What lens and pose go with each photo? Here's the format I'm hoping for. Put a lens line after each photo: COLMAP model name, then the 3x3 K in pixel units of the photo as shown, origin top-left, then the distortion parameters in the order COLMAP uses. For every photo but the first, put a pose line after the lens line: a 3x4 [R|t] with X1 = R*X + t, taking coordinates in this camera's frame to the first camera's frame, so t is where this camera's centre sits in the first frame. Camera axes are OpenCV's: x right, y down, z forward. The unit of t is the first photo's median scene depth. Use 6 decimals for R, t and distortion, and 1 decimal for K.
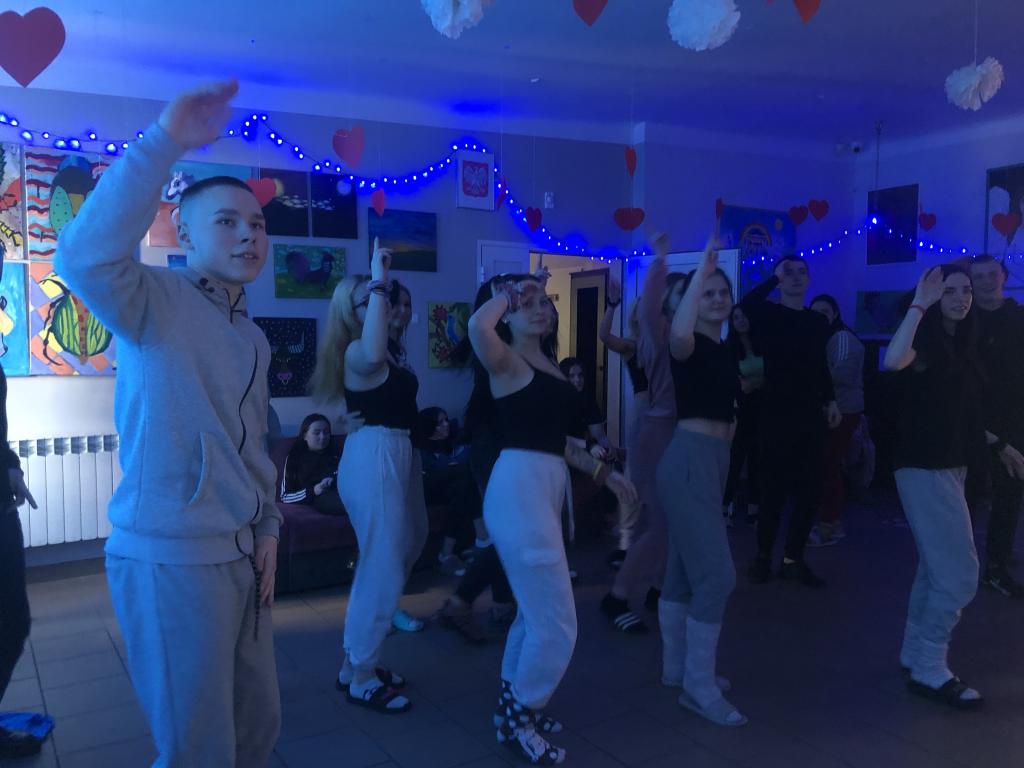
lens RADIAL K [[851.1, 0, 504.0], [0, 851.1, 389.9], [0, 0, 1]] dist [0.030826, -0.023981]
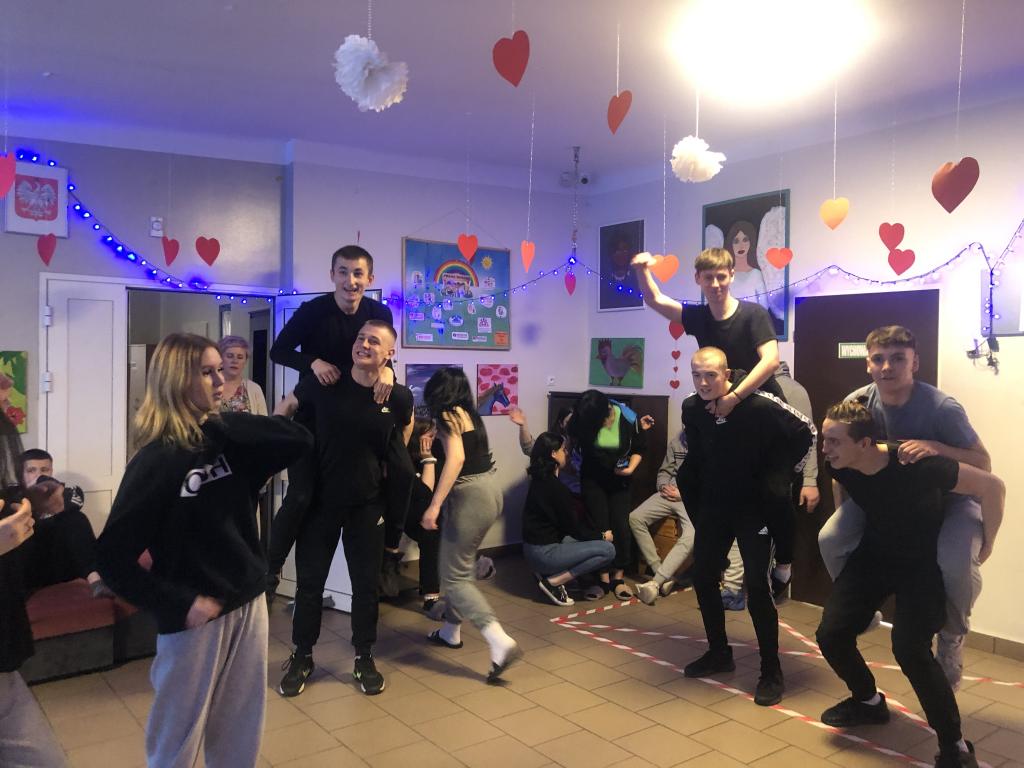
lens RADIAL K [[851.1, 0, 508.1], [0, 851.1, 376.1], [0, 0, 1]] dist [0.030826, -0.023981]
pose [[0.996548, 0.007115, 0.082716, 0.375607], [-0.002855, 0.998669, -0.051504, -0.044593], [-0.082972, 0.051090, 0.995241, 0.188461]]
